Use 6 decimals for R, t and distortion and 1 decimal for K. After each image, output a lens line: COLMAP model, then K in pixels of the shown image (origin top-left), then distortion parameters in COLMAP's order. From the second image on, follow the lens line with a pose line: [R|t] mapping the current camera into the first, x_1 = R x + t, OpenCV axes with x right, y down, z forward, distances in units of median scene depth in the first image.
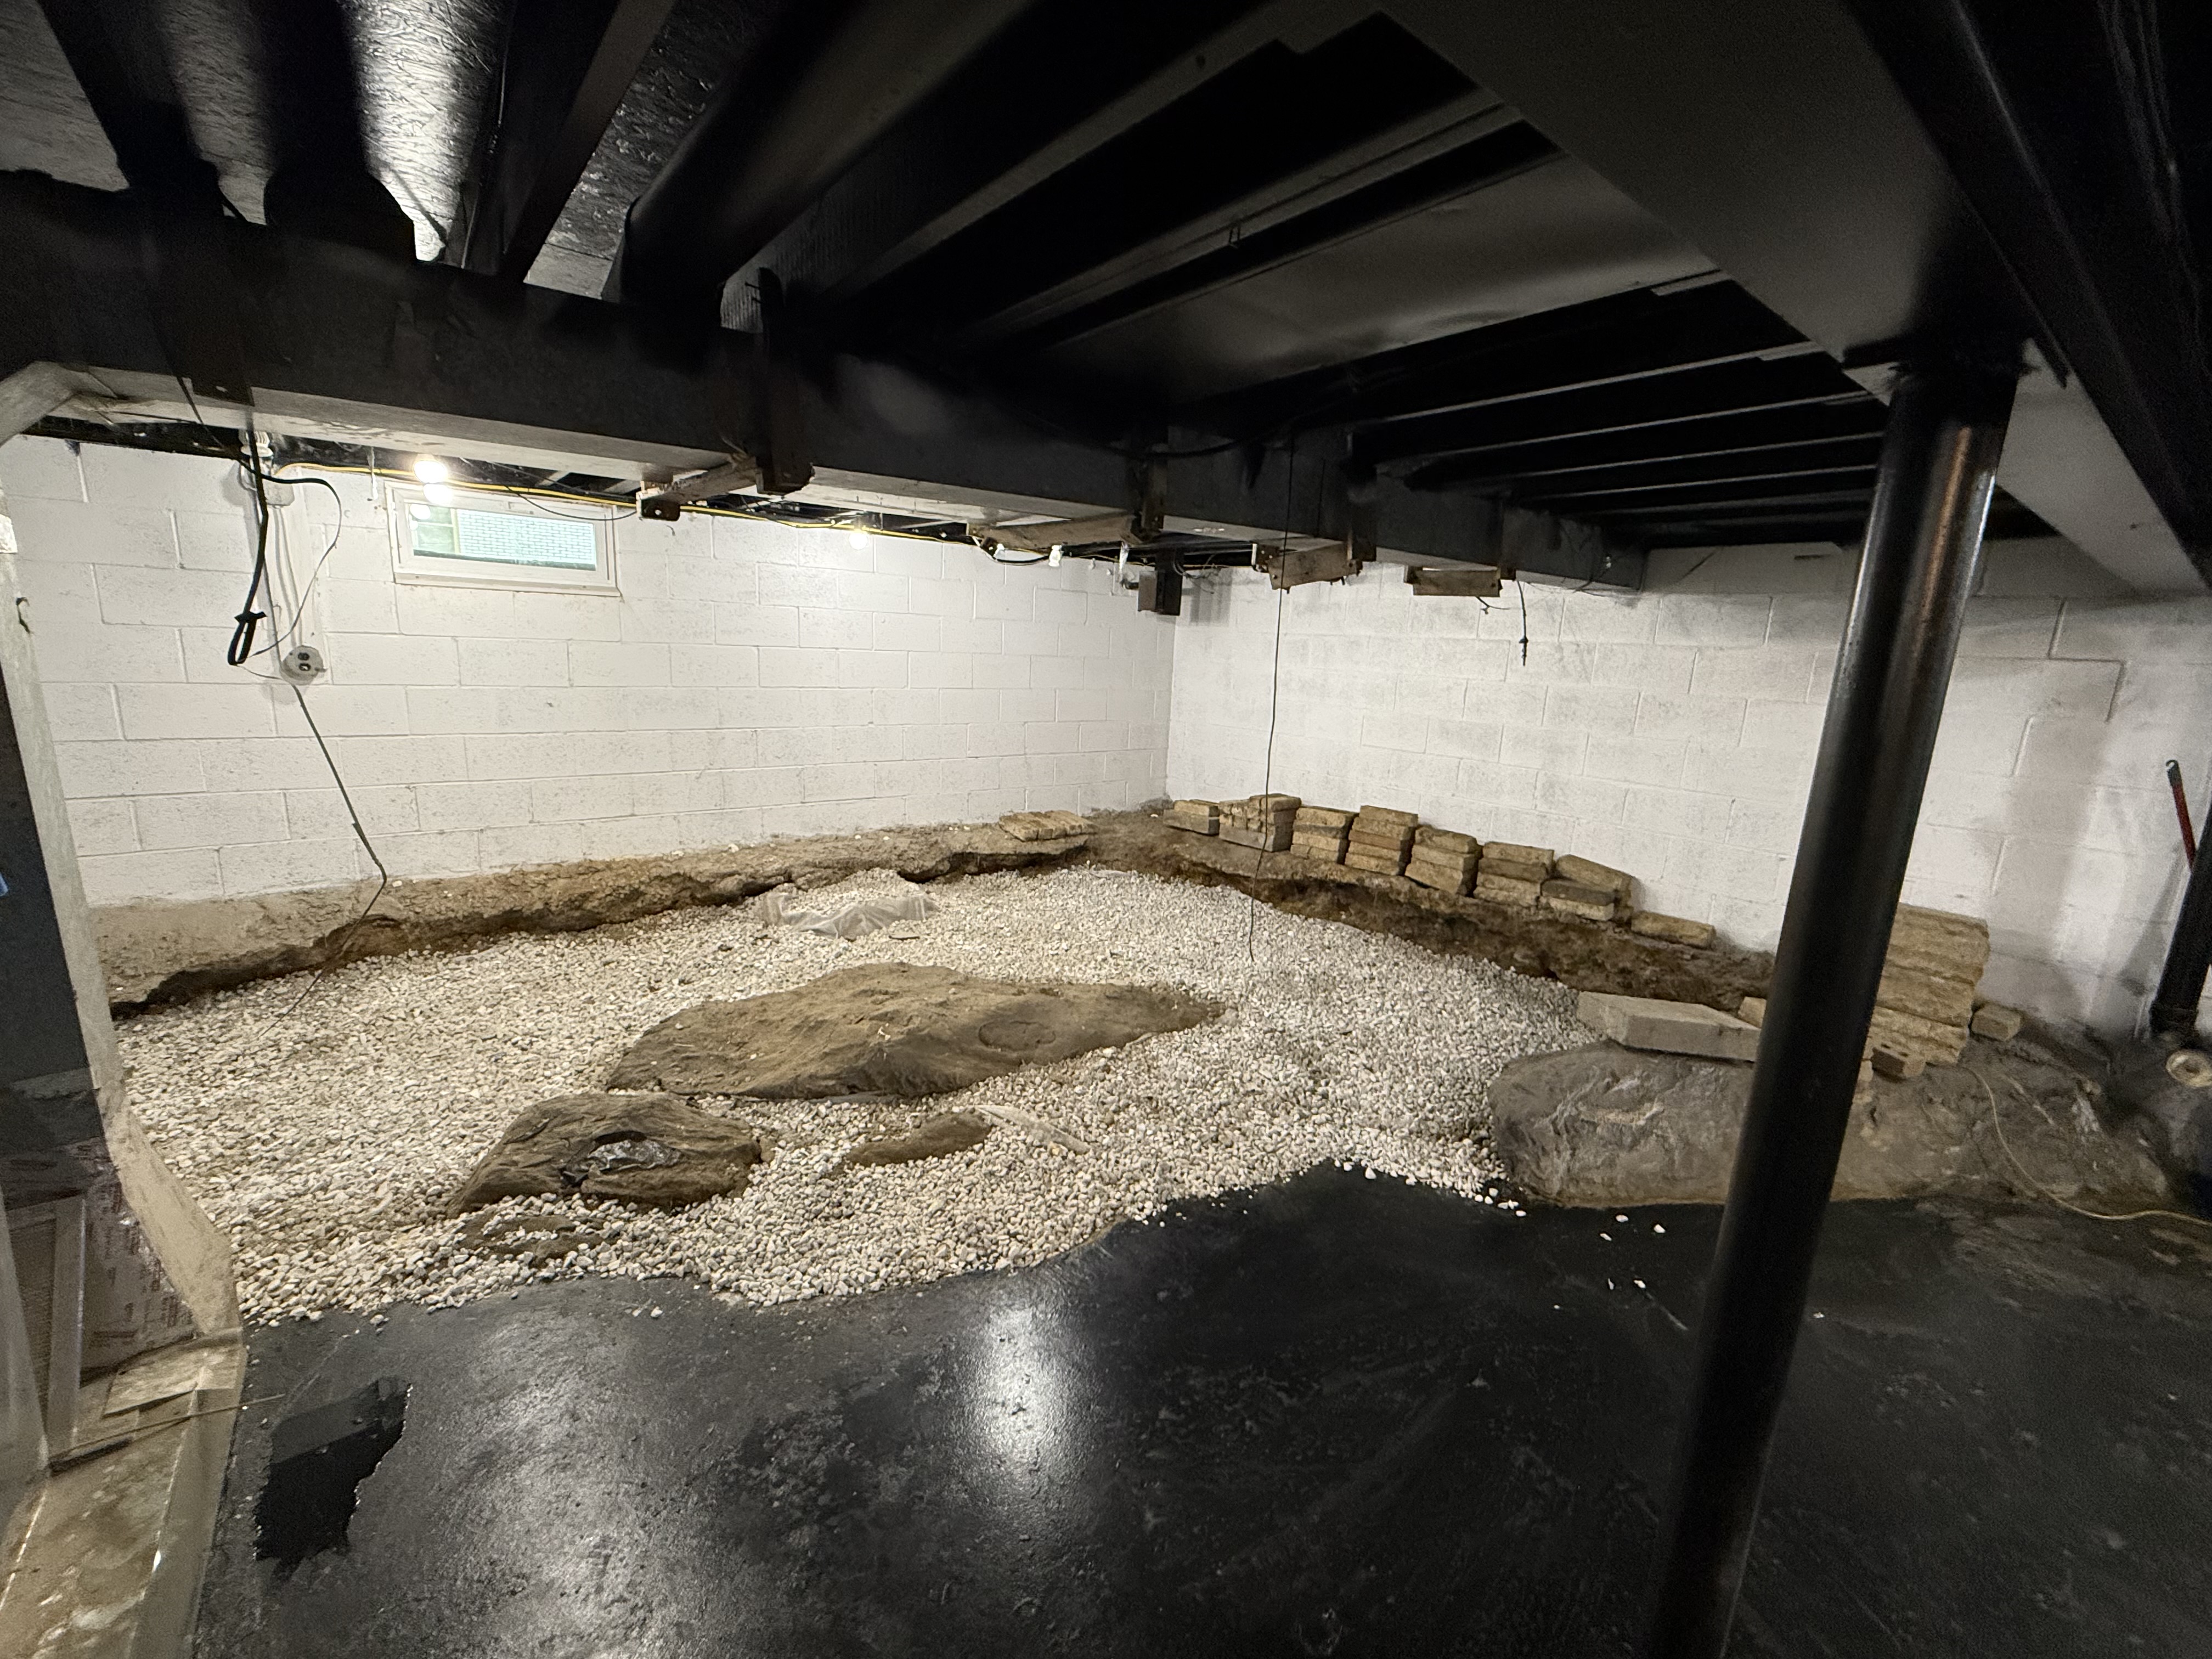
lens RADIAL K [[883.8, 0, 1126.3], [0, 883.8, 825.8], [0, 0, 1]] dist [-0.001384, 0.000576]
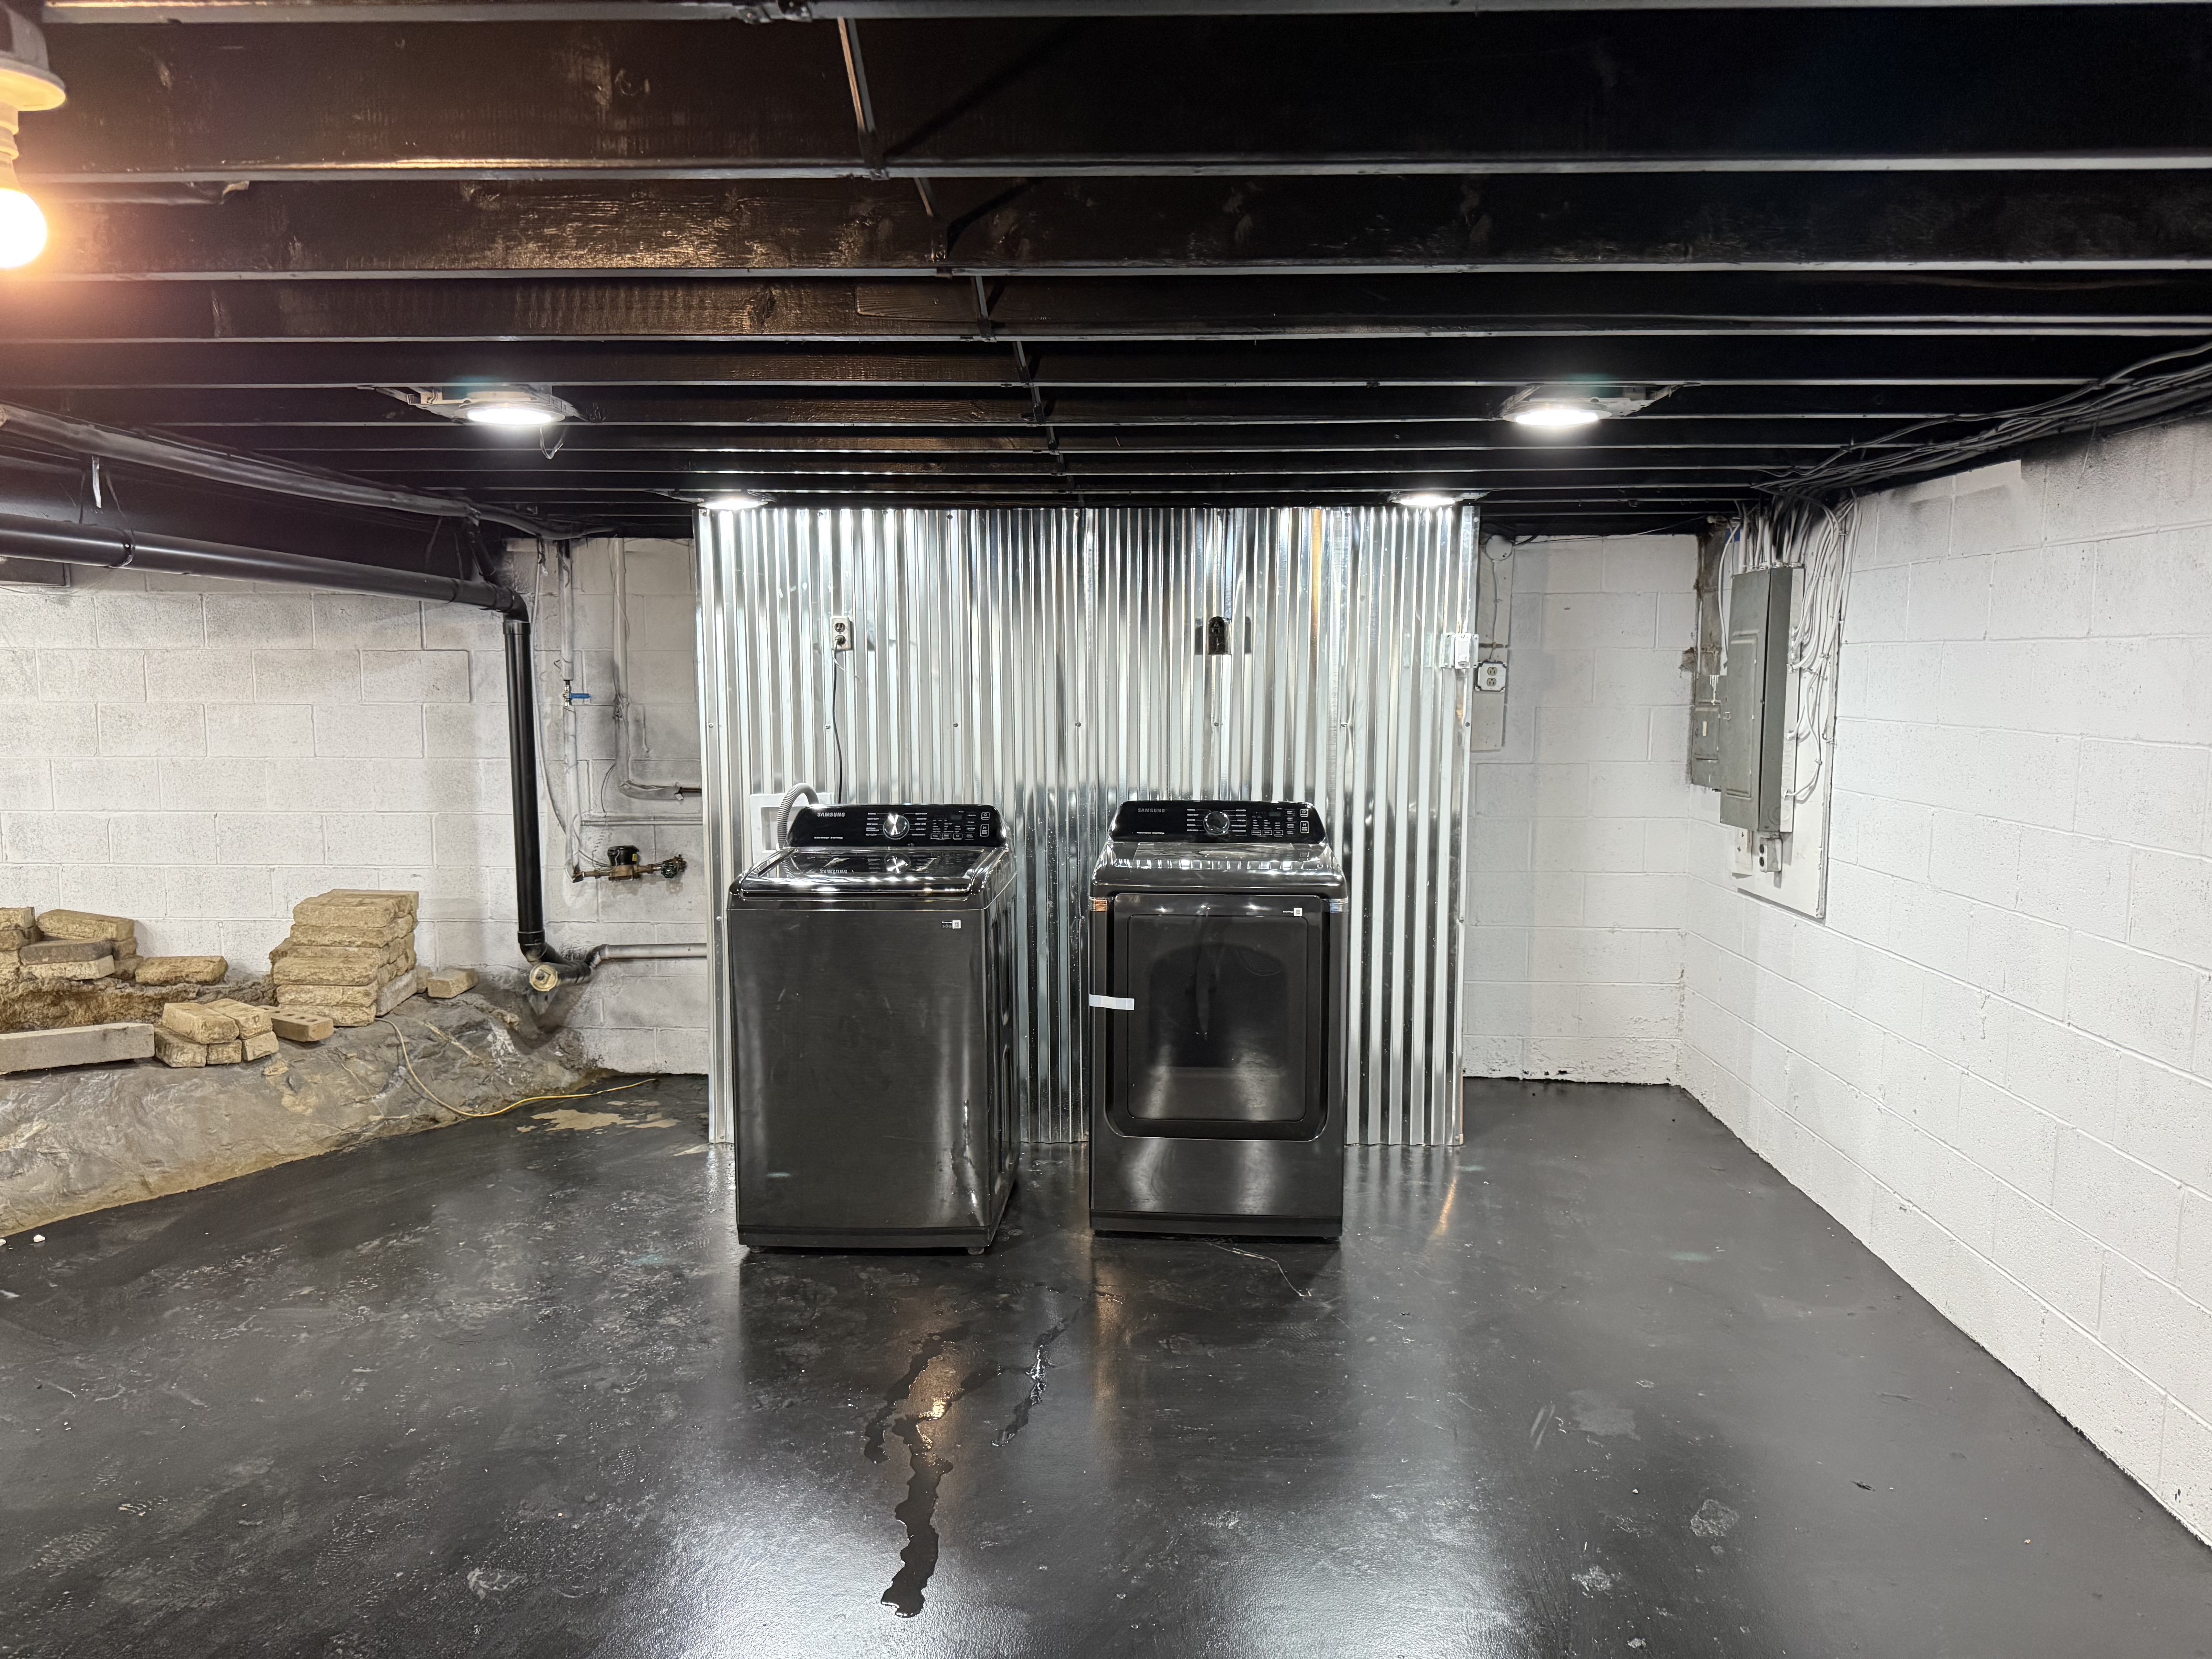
lens RADIAL K [[1519.9, 0, 1101.7], [0, 1519.9, 830.3], [0, 0, 1]] dist [-0.010256, -0.009786]
pose [[0.650492, -0.125946, 0.748998, 0.115748], [0.182696, 0.983147, 0.006650, 0.142763], [-0.737213, 0.132513, 0.662539, -0.694617]]
